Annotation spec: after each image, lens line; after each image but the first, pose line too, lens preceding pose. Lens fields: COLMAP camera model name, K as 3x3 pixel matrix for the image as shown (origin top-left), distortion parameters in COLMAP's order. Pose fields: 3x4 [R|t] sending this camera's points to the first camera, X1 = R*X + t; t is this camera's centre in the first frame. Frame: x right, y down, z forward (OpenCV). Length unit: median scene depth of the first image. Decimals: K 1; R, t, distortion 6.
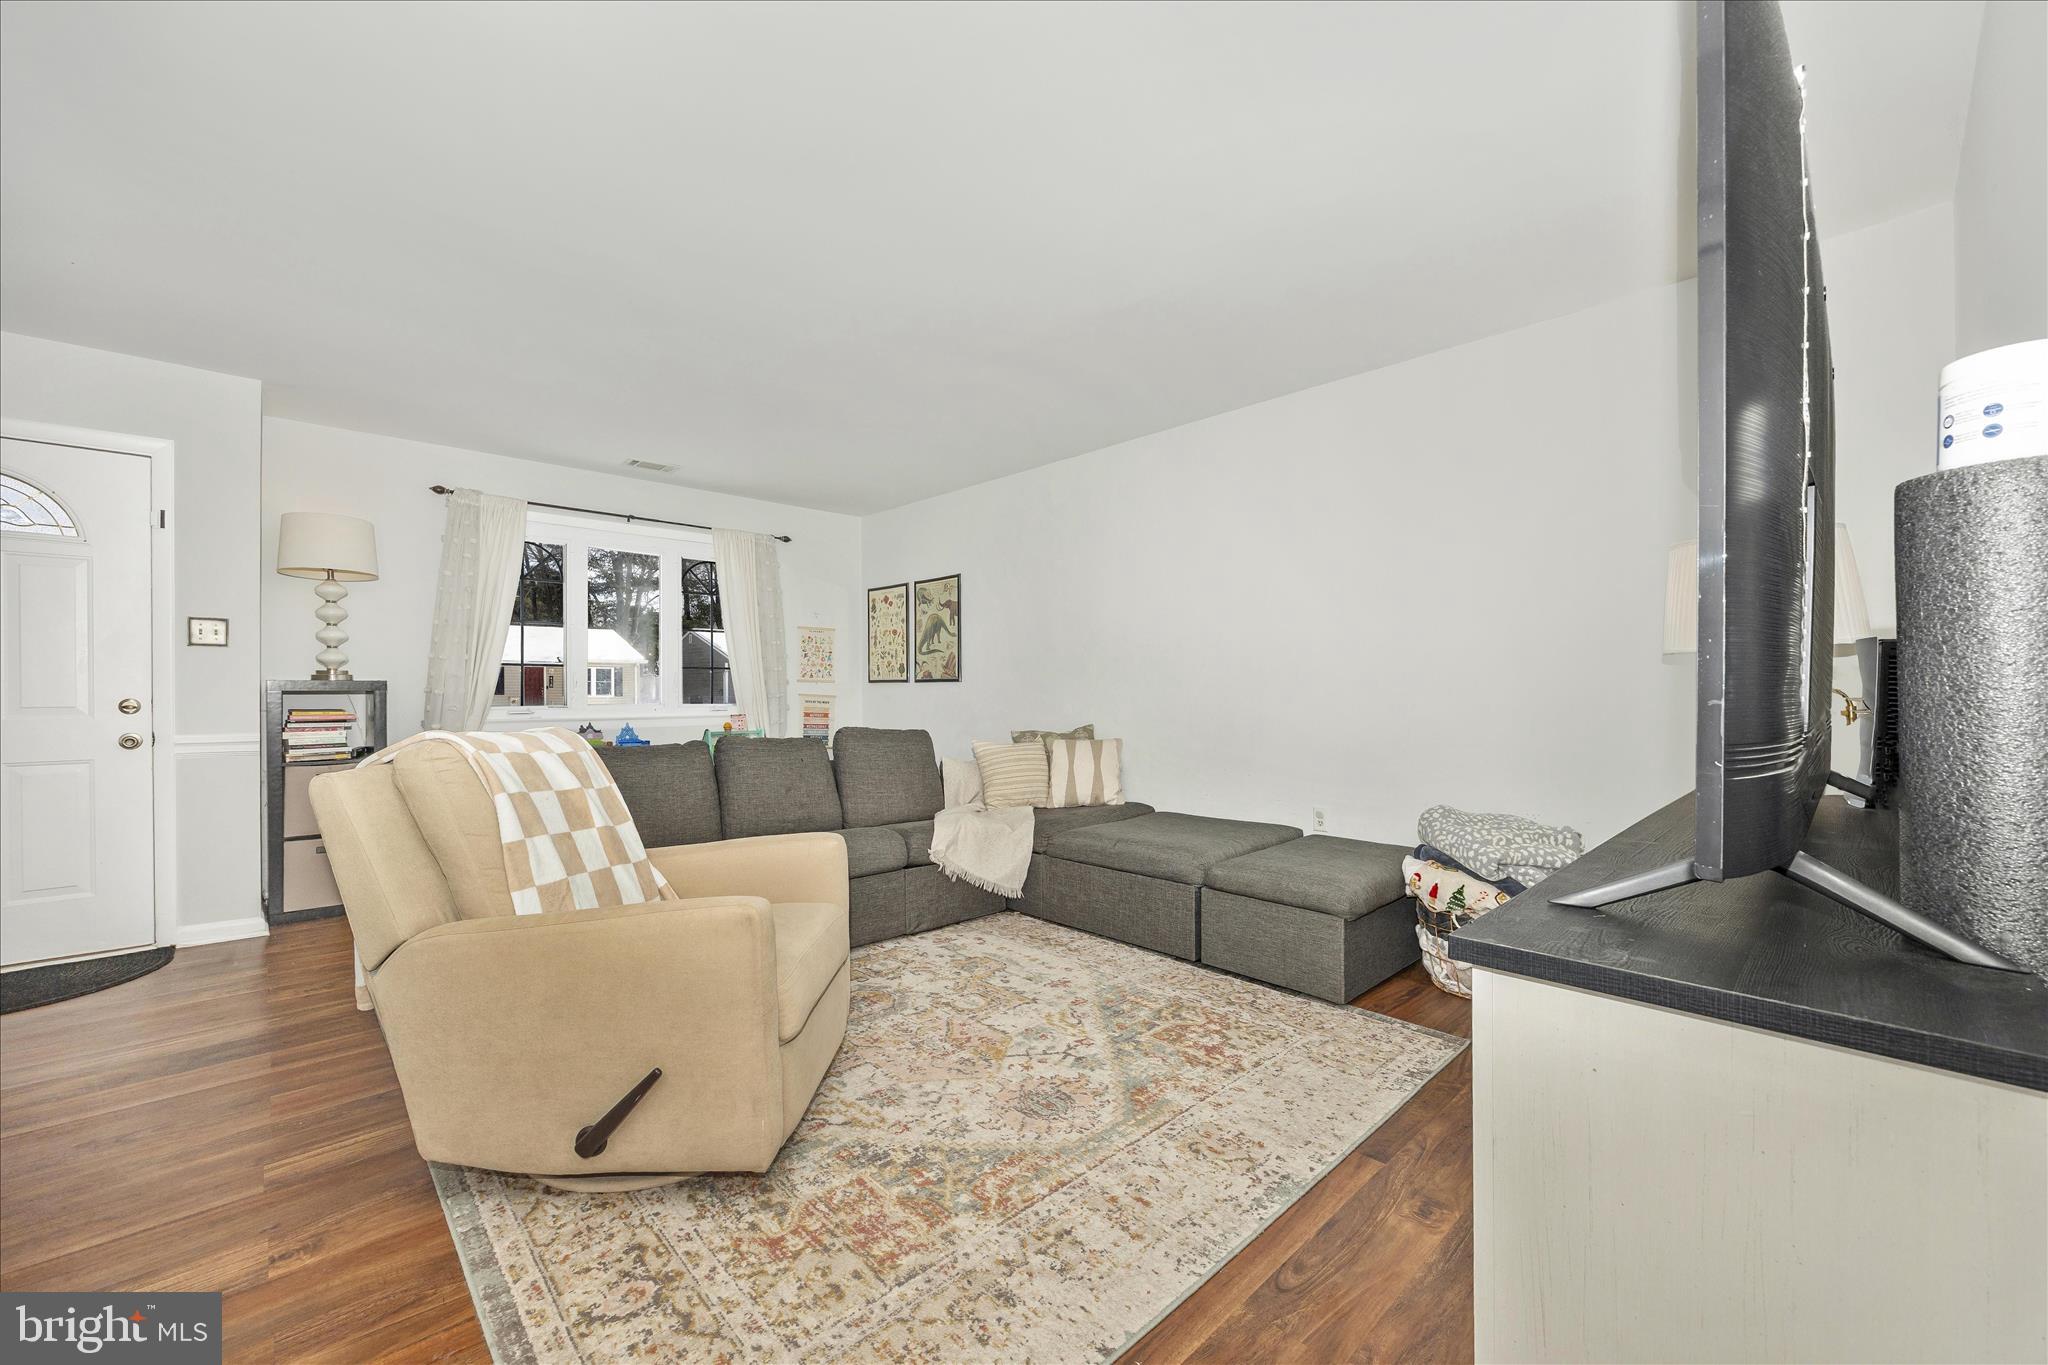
lens RADIAL K [[801.3, 0, 1103.5], [0, 801.3, 684.9], [0, 0, 1]] dist [0.003799, -0.000452]
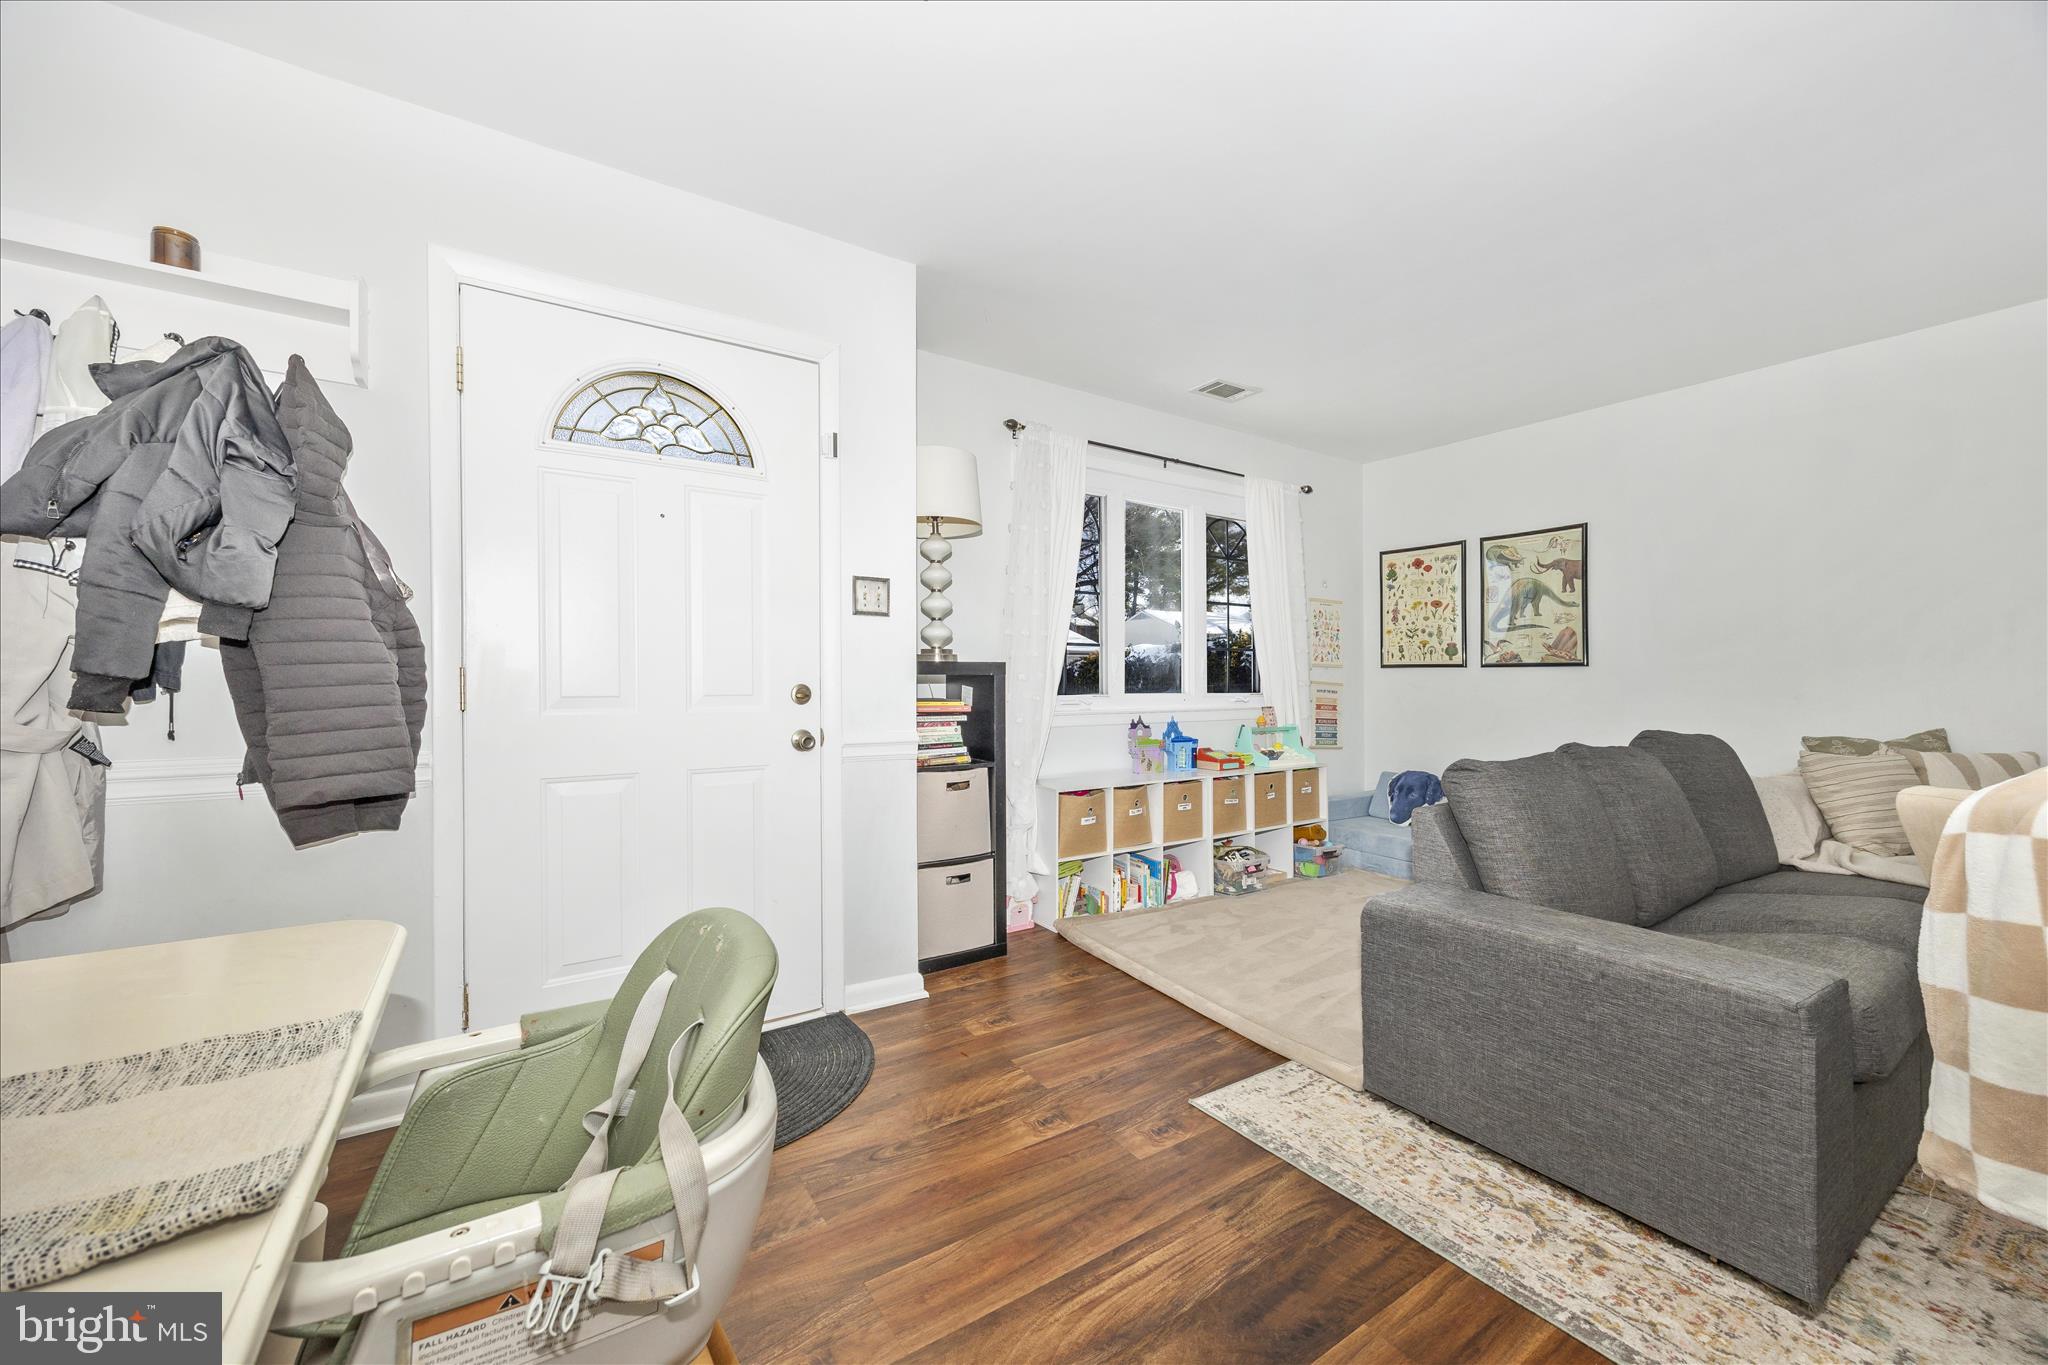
lens RADIAL K [[777.2, 0, 1084.4], [0, 777.2, 677.1], [0, 0, 1]] dist [0.003191, -0.001065]
pose [[0.988917, 0.003156, -0.148433, -0.526305], [-0.002428, 0.999984, 0.005084, 0.003736], [0.148446, -0.004668, 0.988909, 0.200810]]
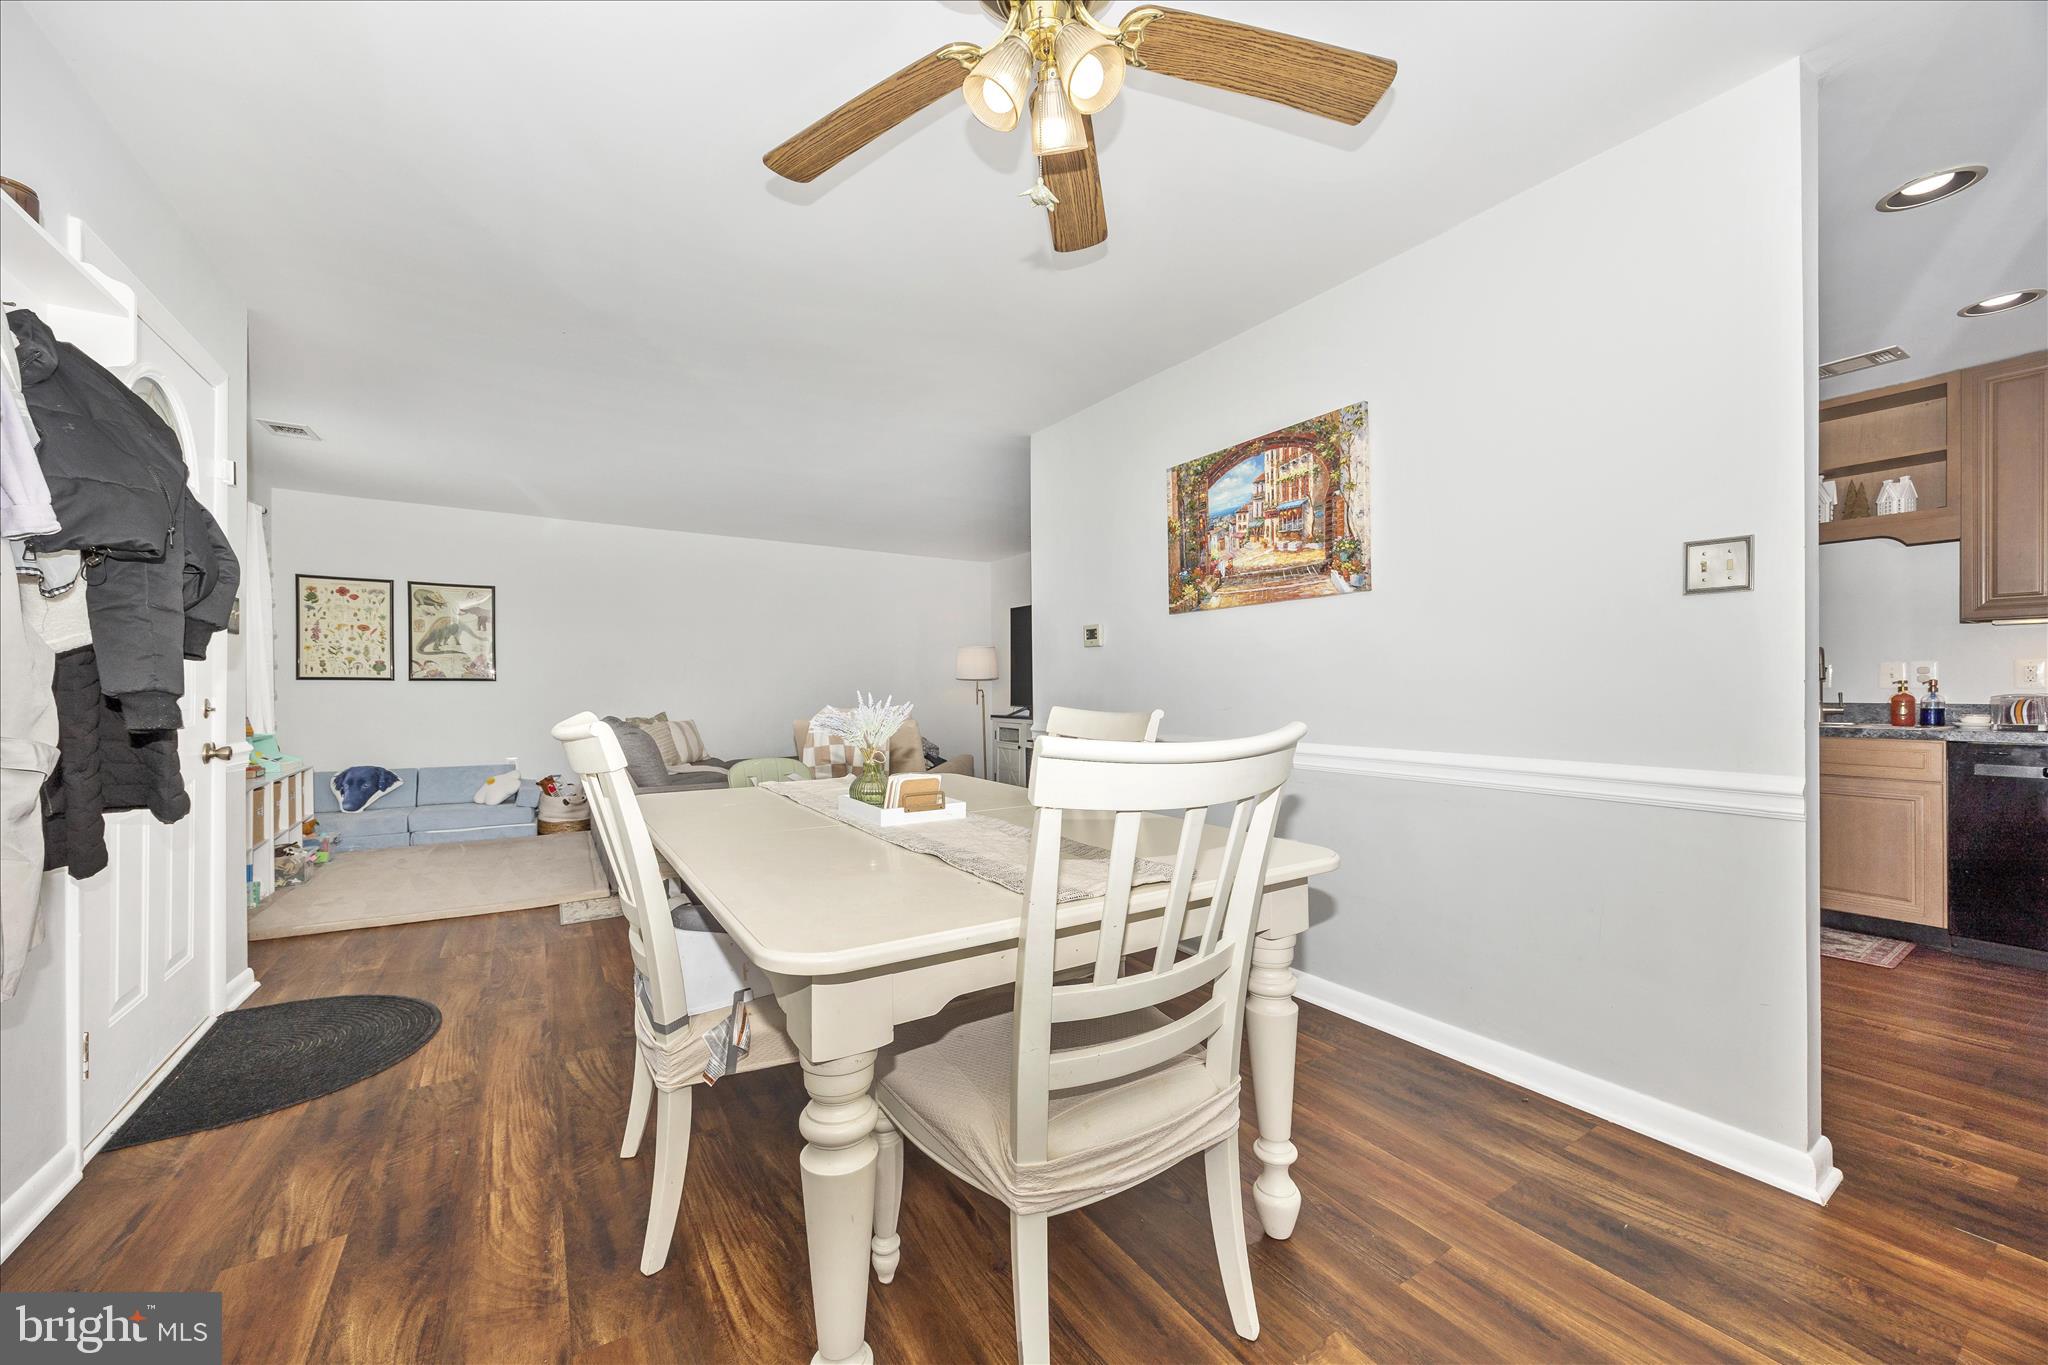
lens RADIAL K [[777.2, 0, 1030.3], [0, 777.2, 689.0], [0, 0, 1]] dist [0.003191, -0.001065]
pose [[0.161056, -0.003017, 0.986941, -1.131463], [-0.009636, 0.999943, 0.004629, -0.004806], [-0.986898, -0.010256, 0.161018, 0.062986]]
